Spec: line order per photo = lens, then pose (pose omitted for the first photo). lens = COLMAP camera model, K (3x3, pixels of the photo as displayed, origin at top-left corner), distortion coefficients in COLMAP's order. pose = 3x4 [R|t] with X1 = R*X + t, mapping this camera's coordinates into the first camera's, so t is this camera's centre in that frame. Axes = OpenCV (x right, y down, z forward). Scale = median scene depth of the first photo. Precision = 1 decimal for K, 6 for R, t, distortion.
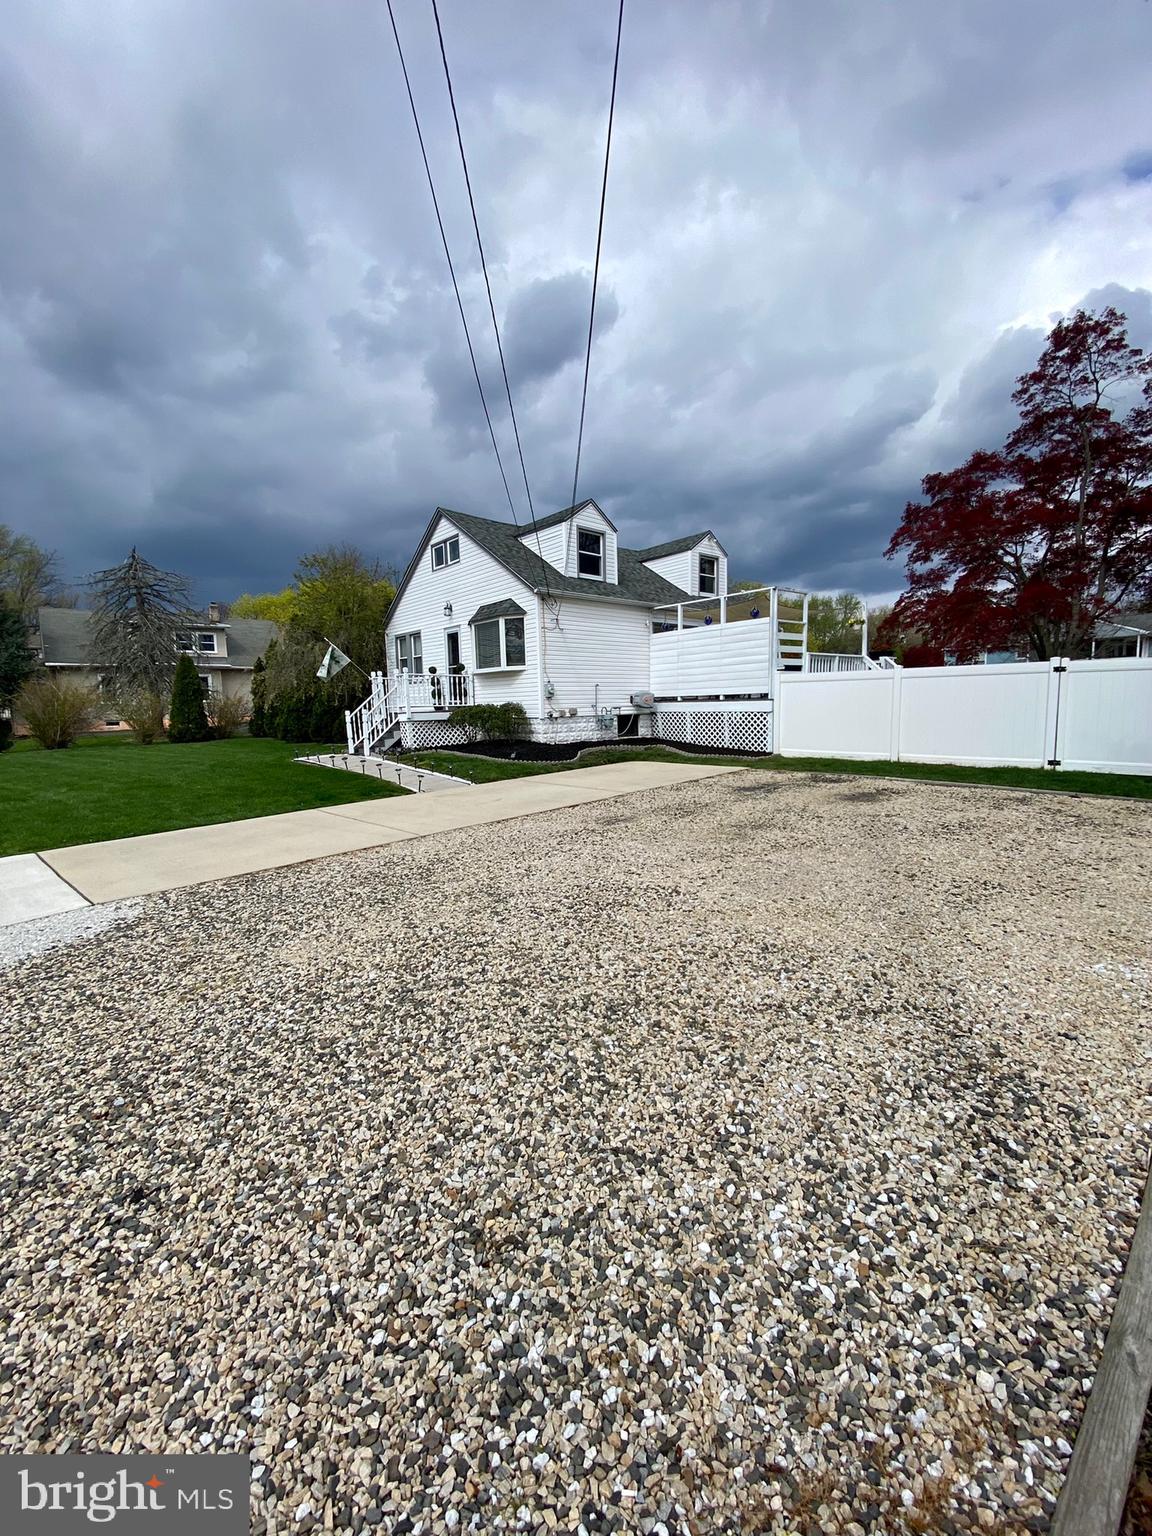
lens RADIAL K [[613.6, 0, 576.0], [0, 613.6, 768.0], [0, 0, 1]] dist [-0.000479, -0.000052]
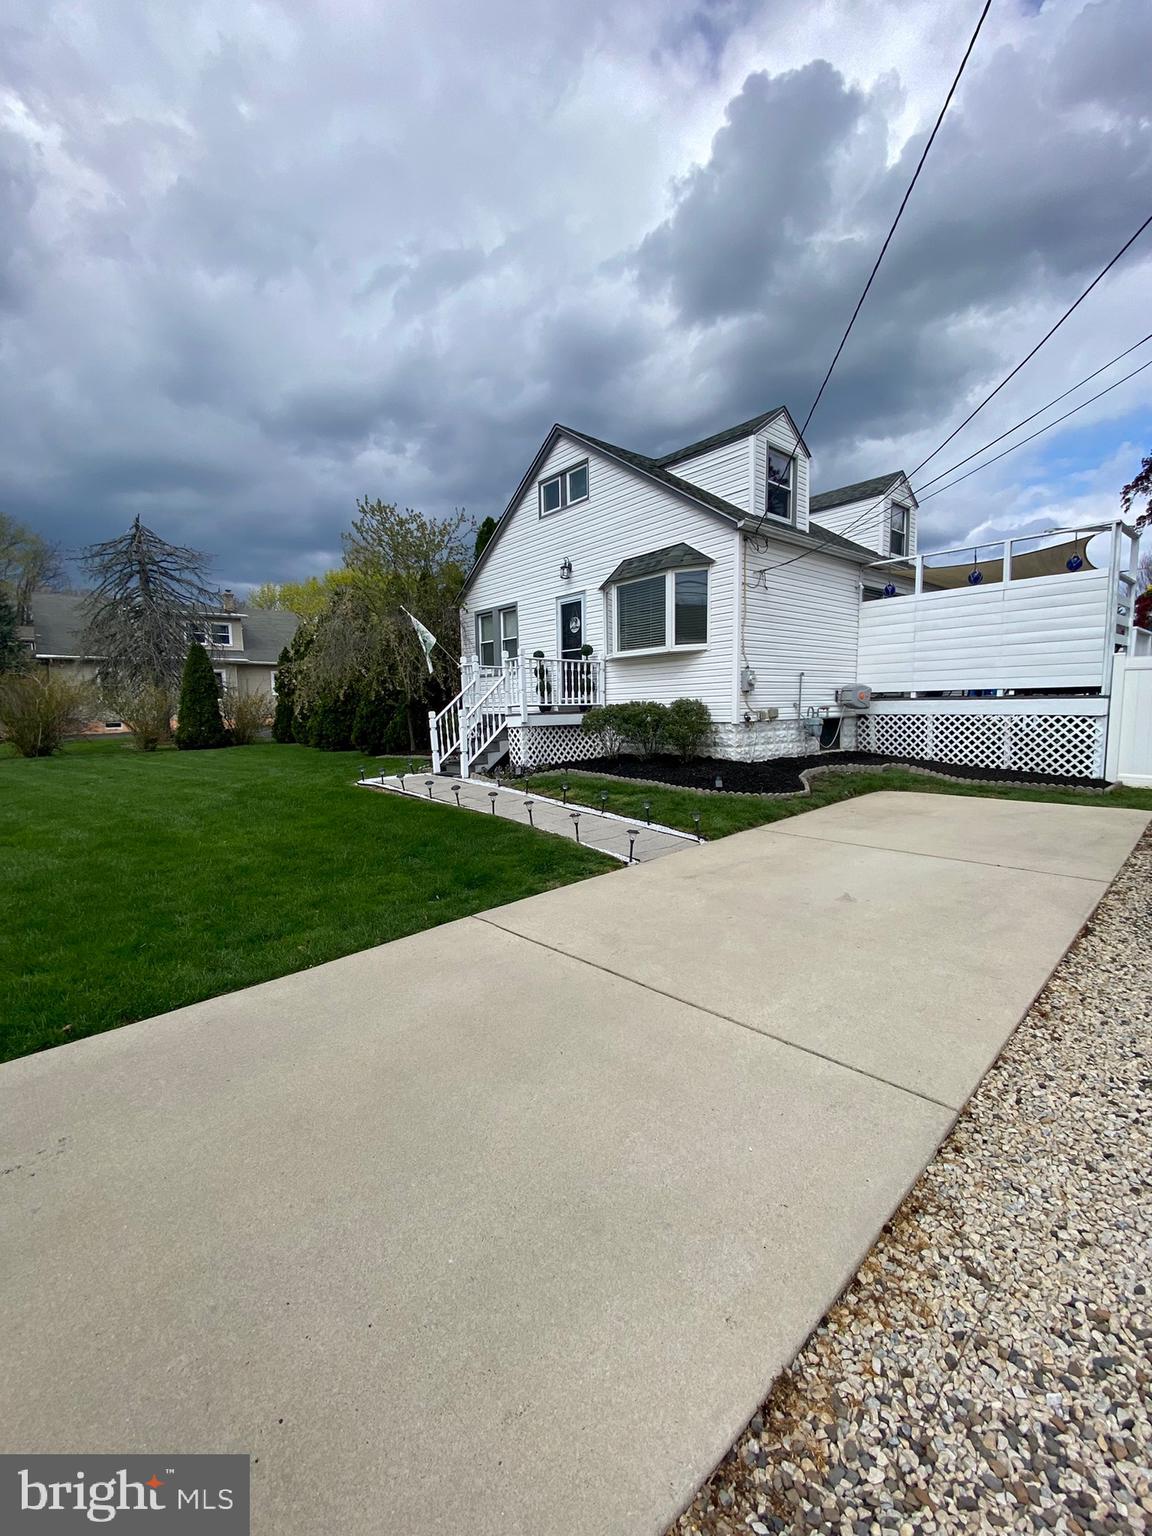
lens RADIAL K [[621.0, 0, 576.0], [0, 621.0, 768.0], [0, 0, 1]] dist [0.001462, -0.000123]
pose [[0.999844, 0.006820, -0.016324, -0.193823], [-0.006914, 0.999960, -0.005734, -0.025326], [0.016284, 0.005846, 0.999850, 0.297974]]
